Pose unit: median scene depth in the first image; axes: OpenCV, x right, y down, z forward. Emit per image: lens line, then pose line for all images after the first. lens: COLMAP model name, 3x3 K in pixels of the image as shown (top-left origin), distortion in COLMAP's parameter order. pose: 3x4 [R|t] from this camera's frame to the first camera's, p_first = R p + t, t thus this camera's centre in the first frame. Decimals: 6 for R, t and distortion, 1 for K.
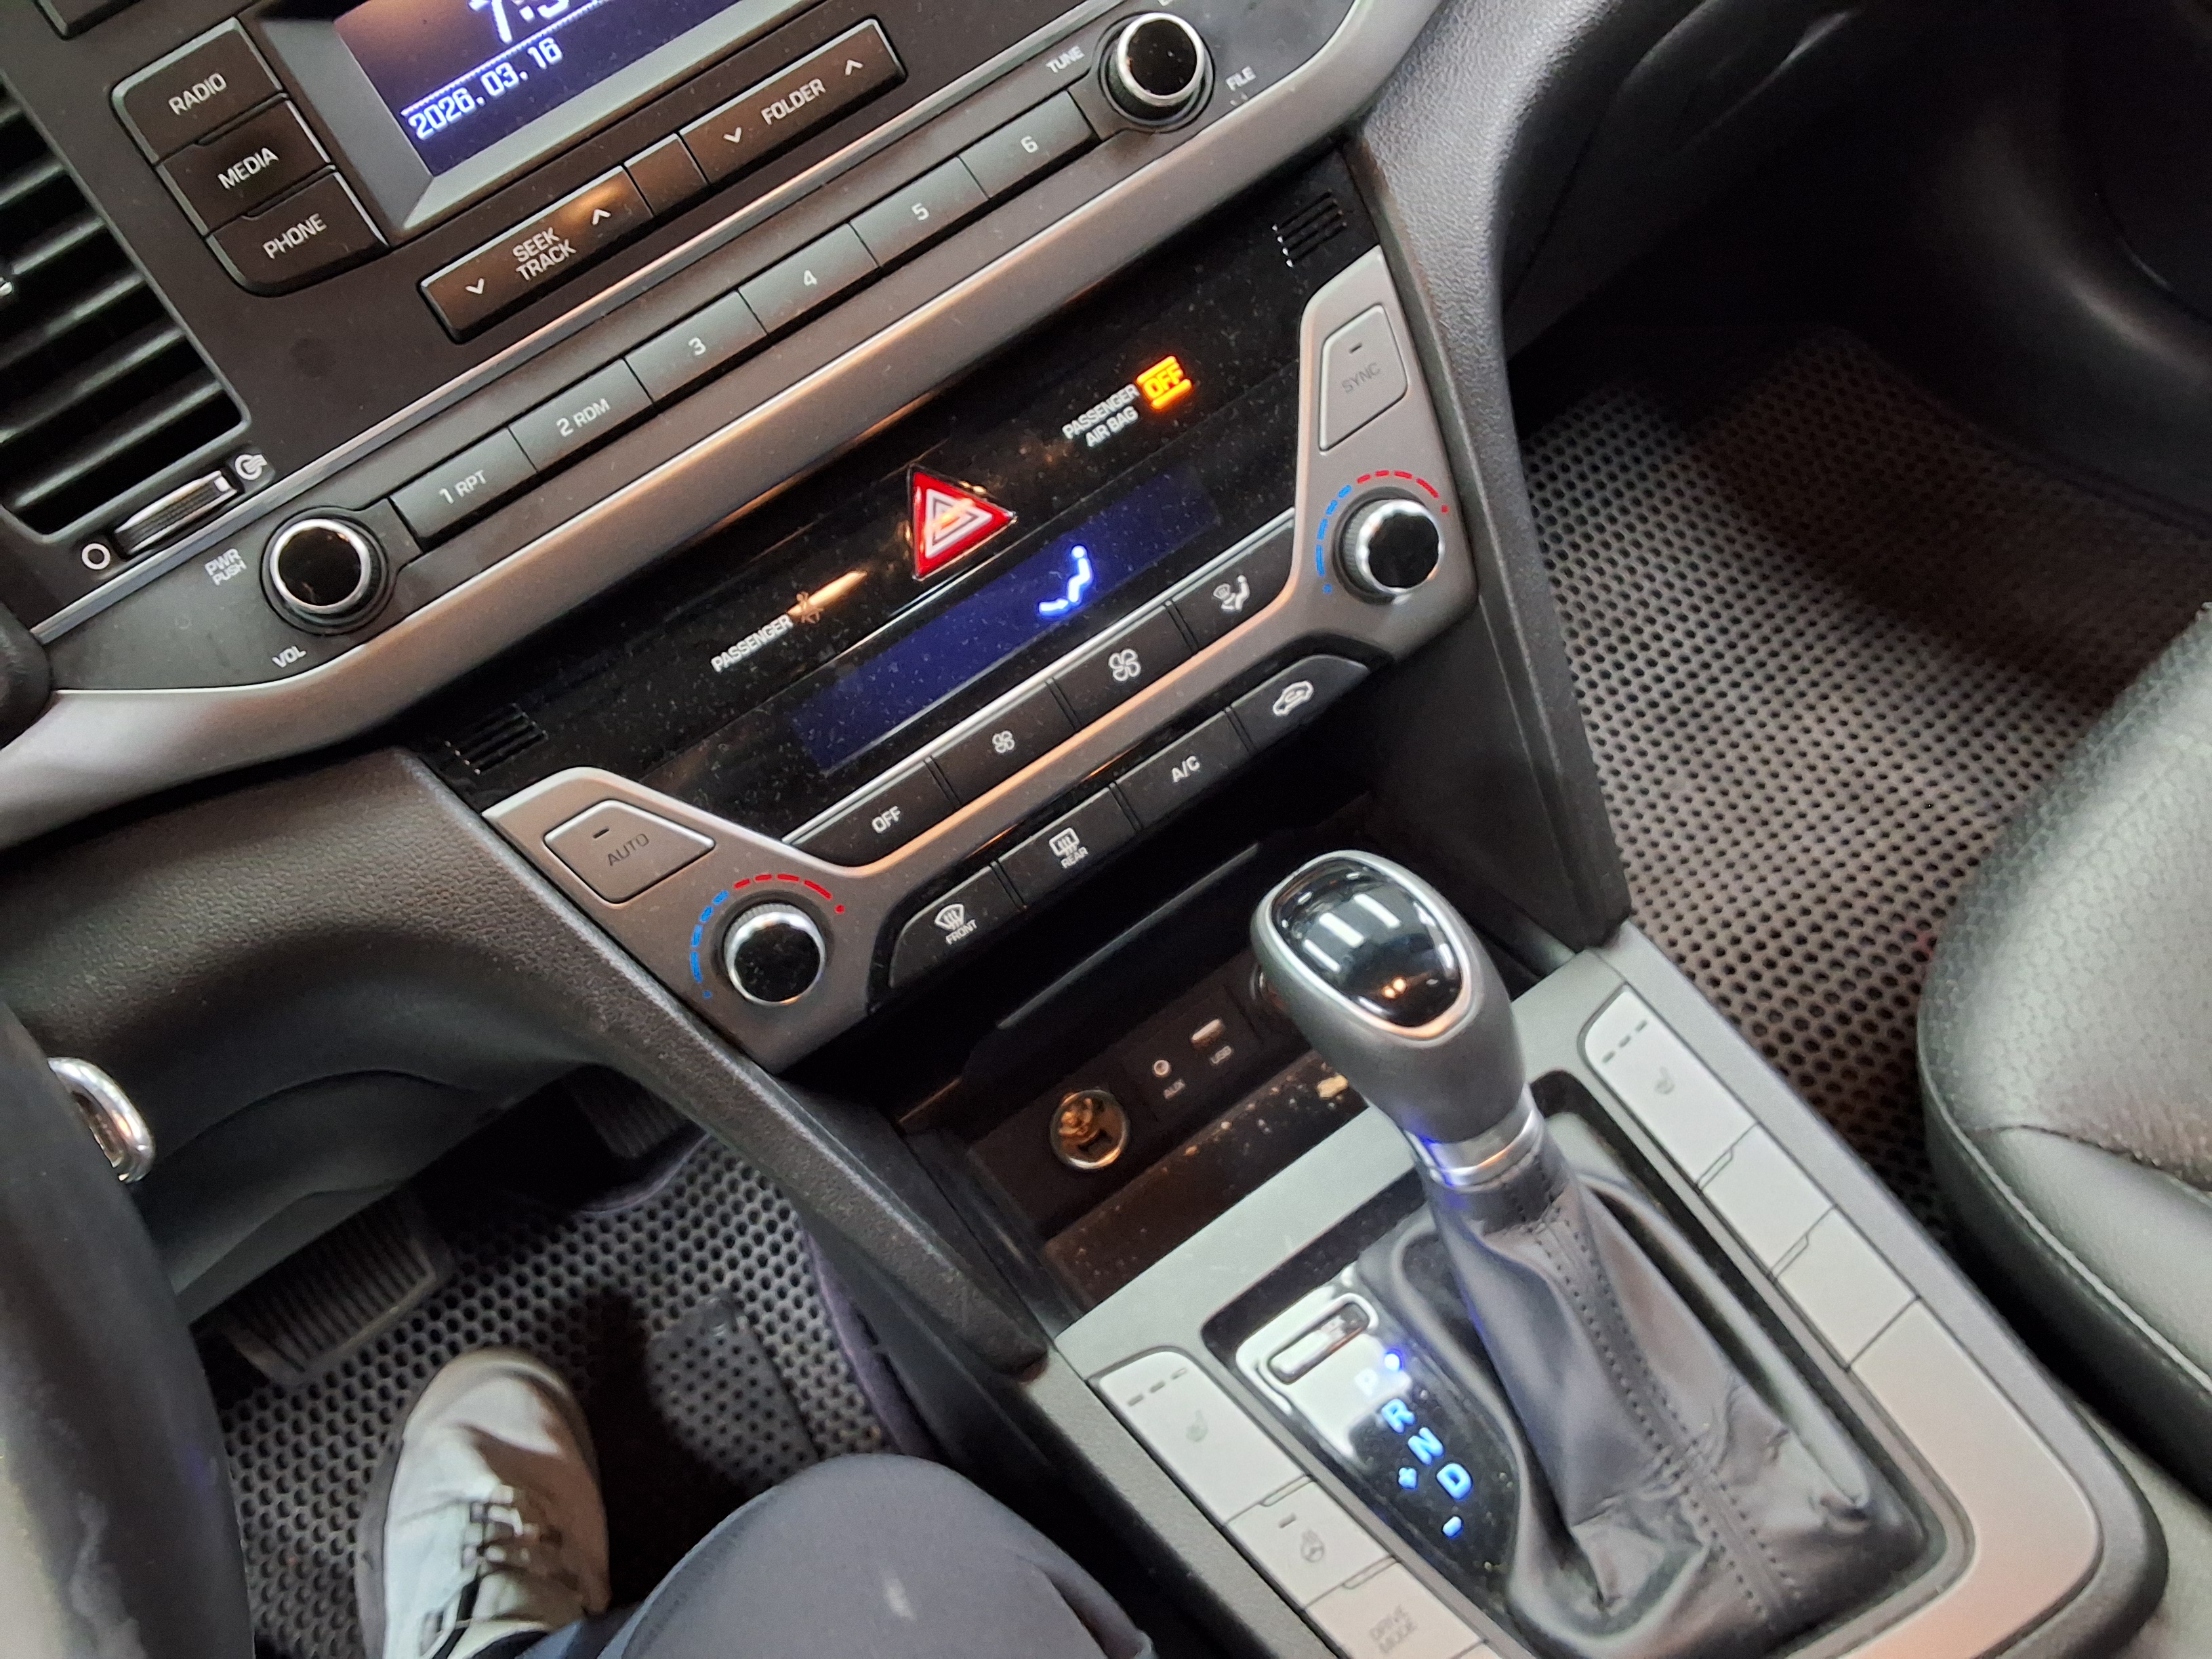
lens RADIAL K [[1810.0, 0, 1106.0], [0, 1810.0, 829.5], [0, 0, 1]] dist [0.139900, -0.268289]
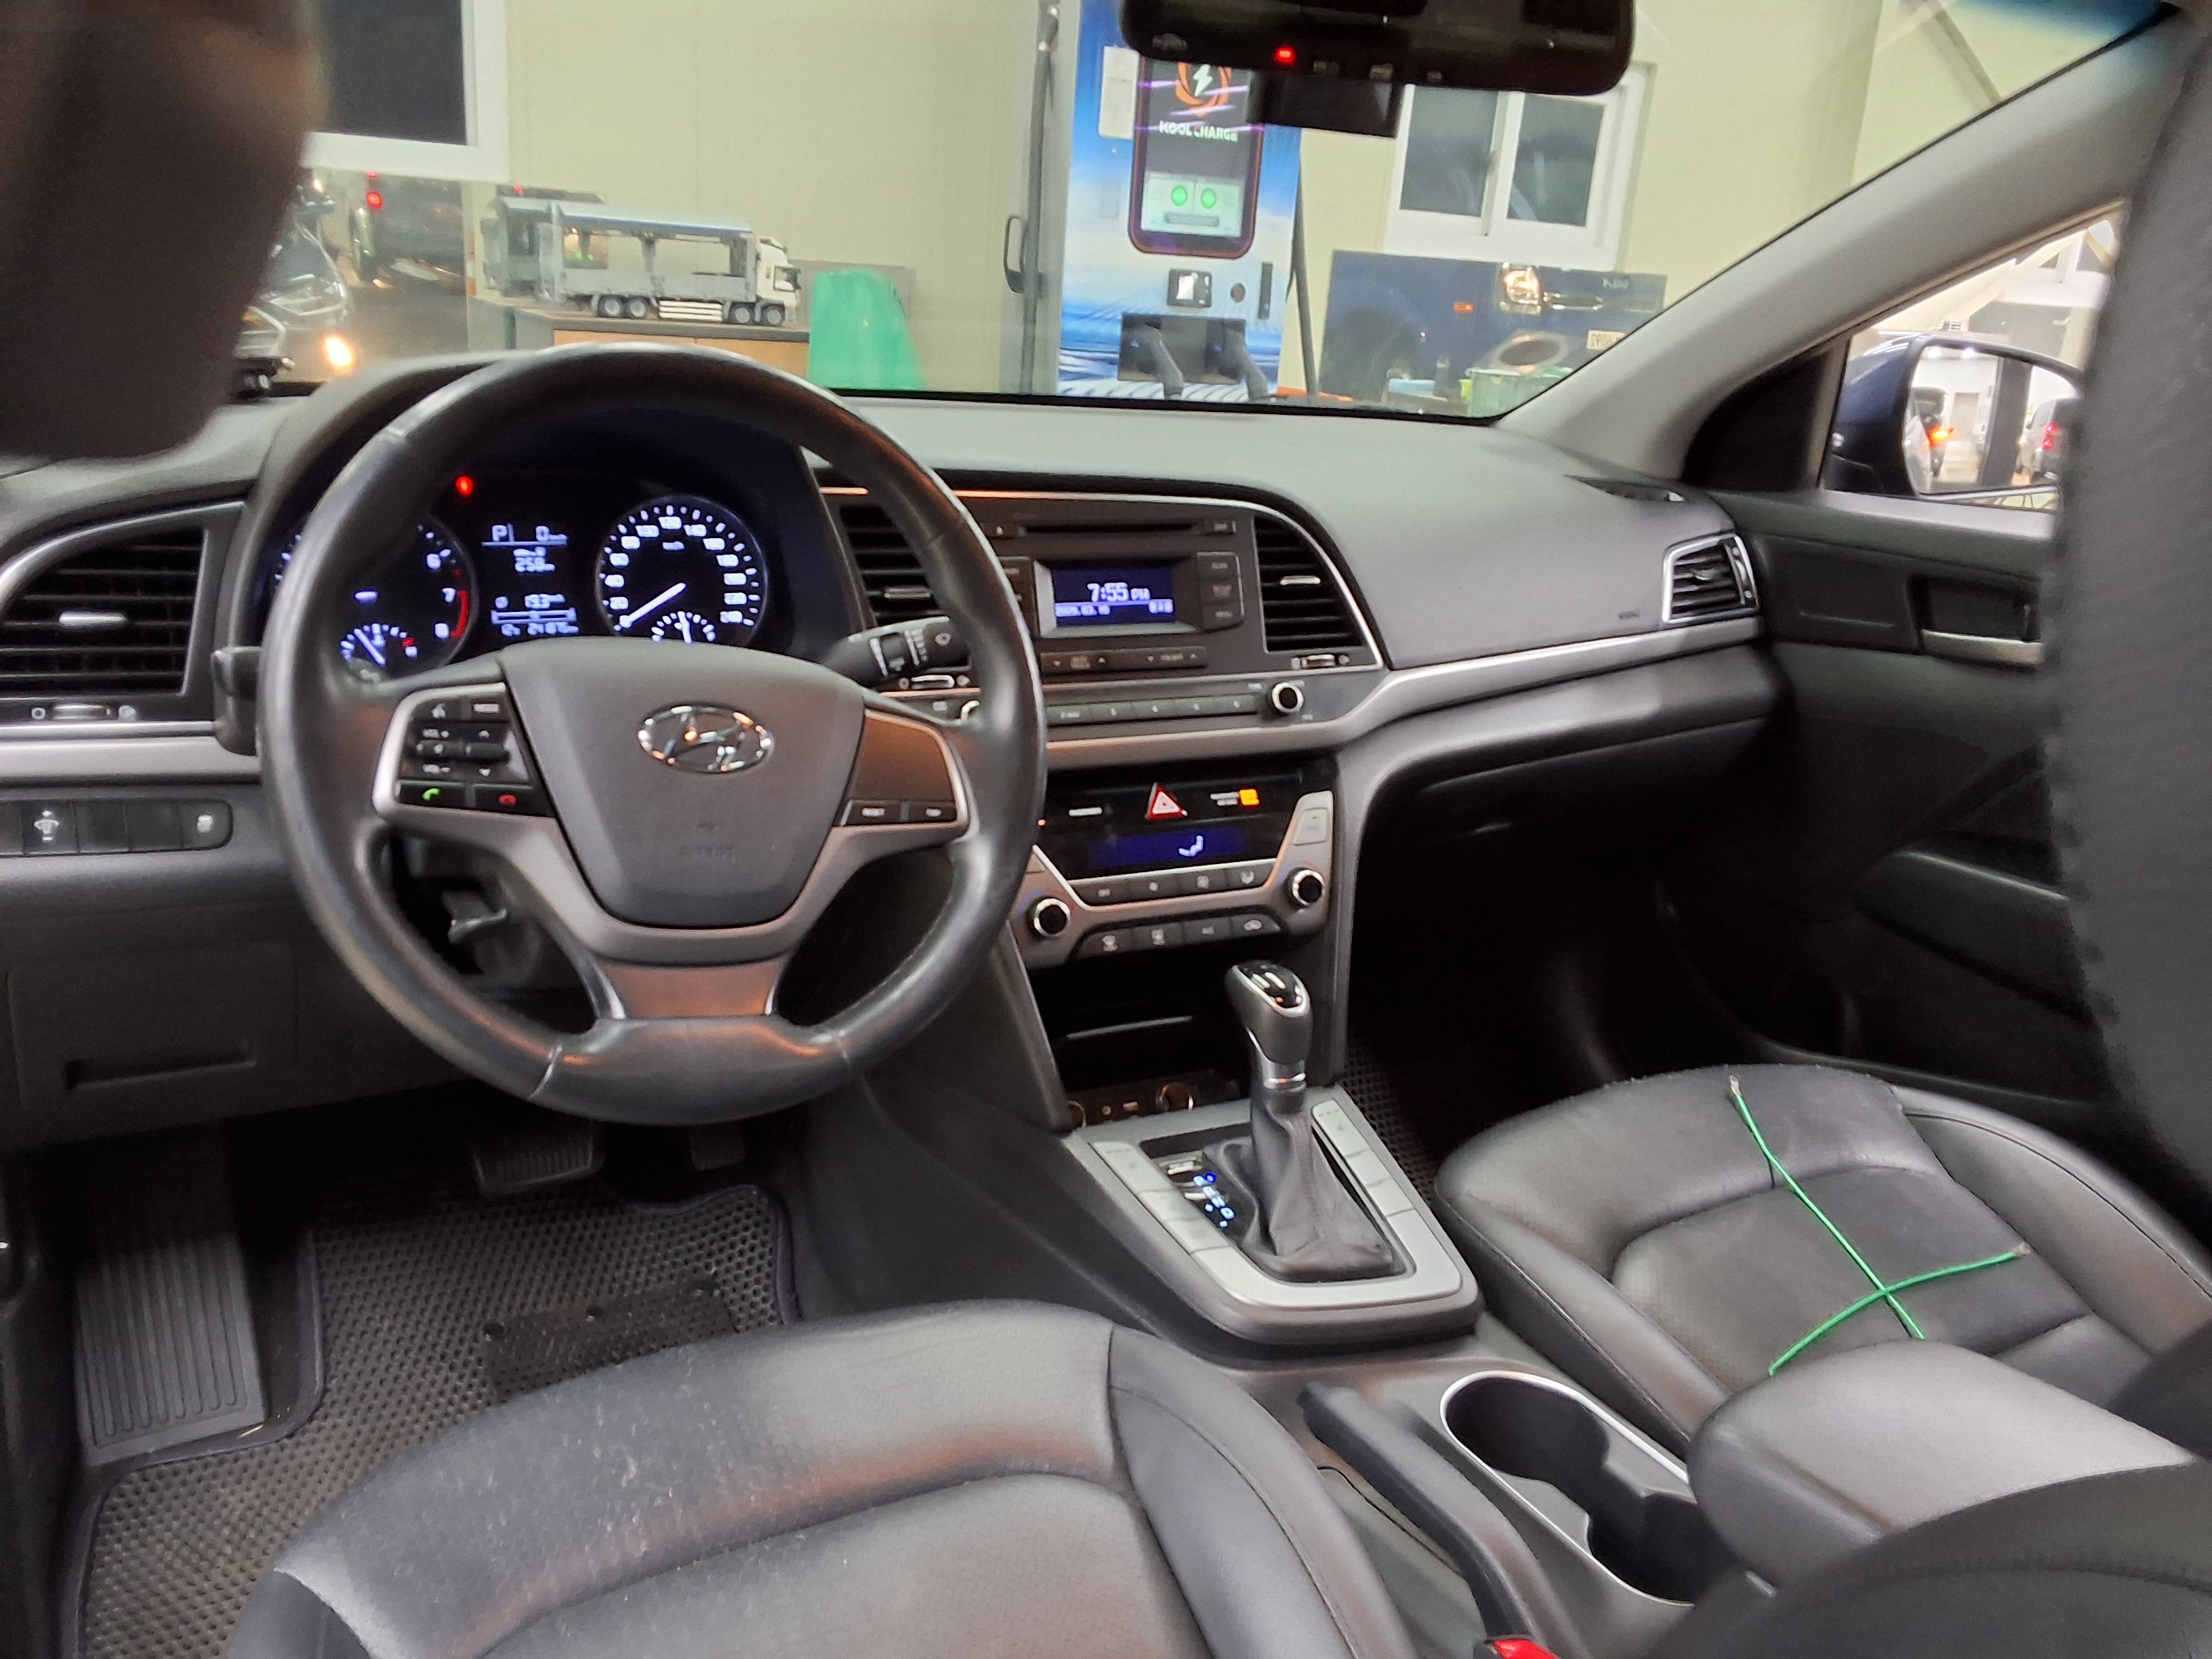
lens RADIAL K [[1810.0, 0, 1106.0], [0, 1810.0, 829.5], [0, 0, 1]] dist [0.139900, -0.268289]
pose [[0.913213, 0.398895, 0.083219, -0.363204], [-0.325577, 0.837084, -0.439648, 1.036364], [-0.245035, 0.374398, 0.894306, -1.321366]]
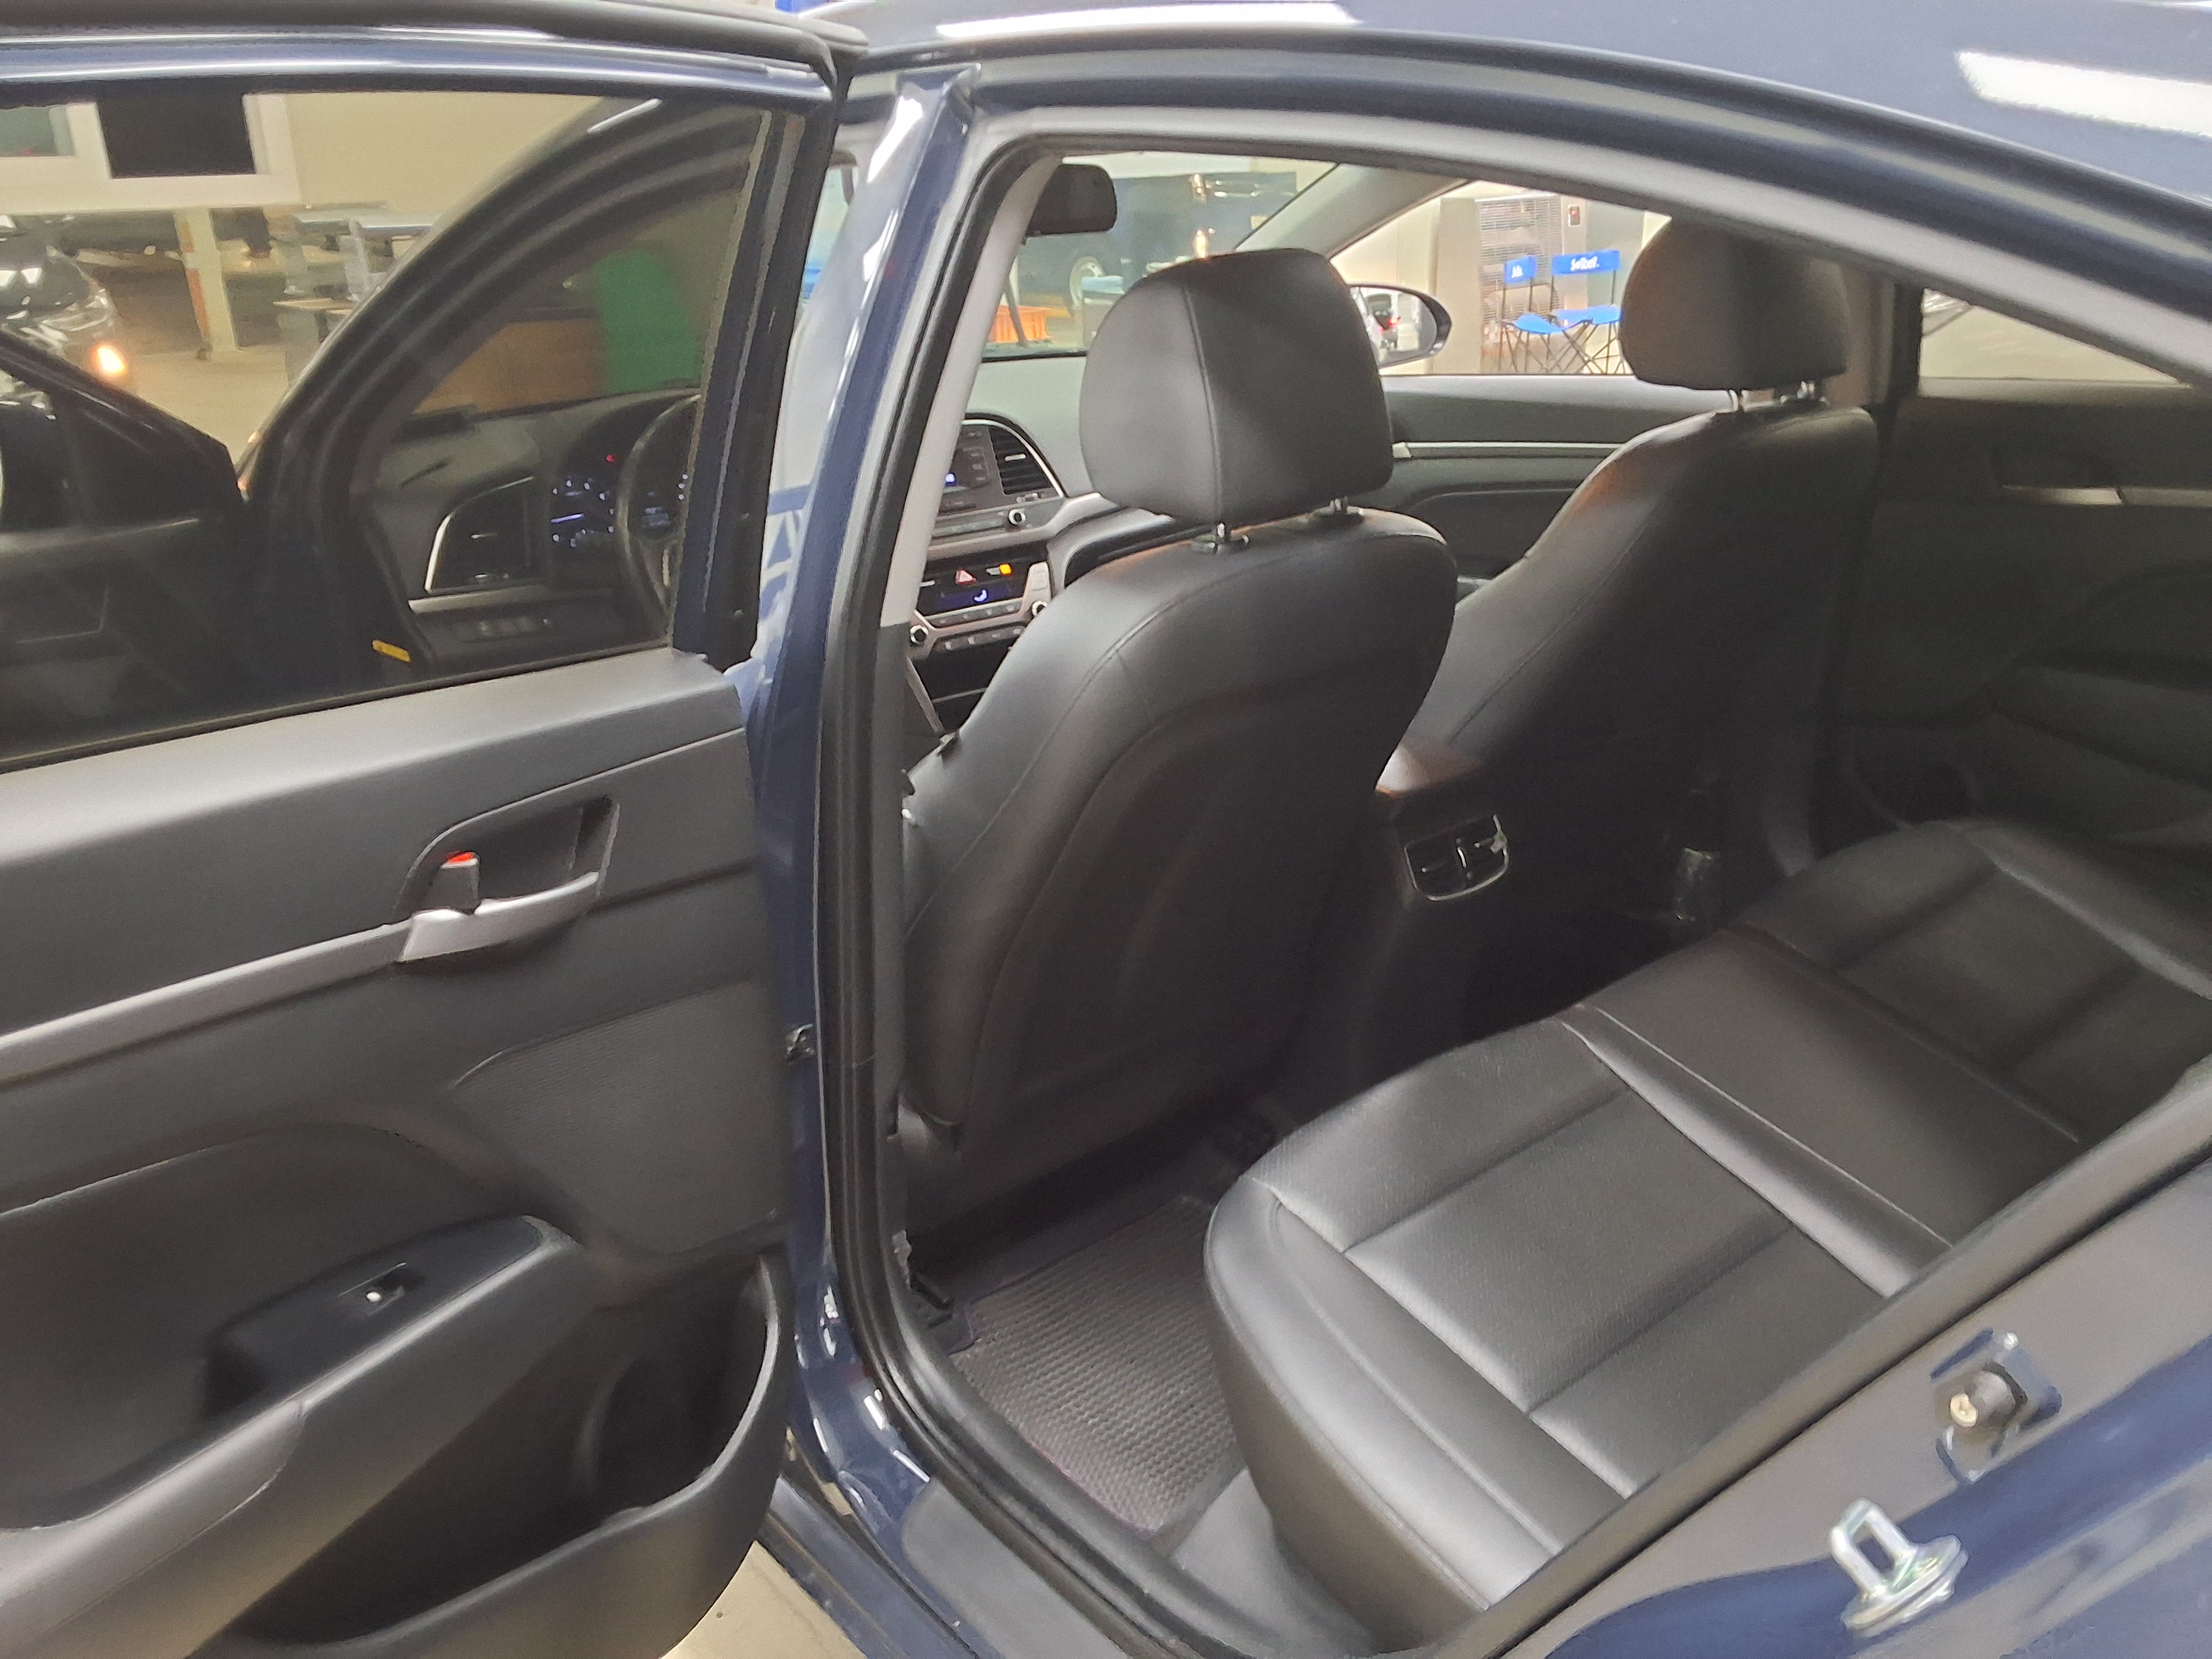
lens RADIAL K [[1810.0, 0, 1106.0], [0, 1810.0, 829.5], [0, 0, 1]] dist [0.139900, -0.268289]
pose [[0.943120, 0.255275, 0.212975, -0.635187], [-0.148068, 0.896111, -0.418402, 2.647292], [-0.297657, 0.363069, 0.882939, -3.554607]]
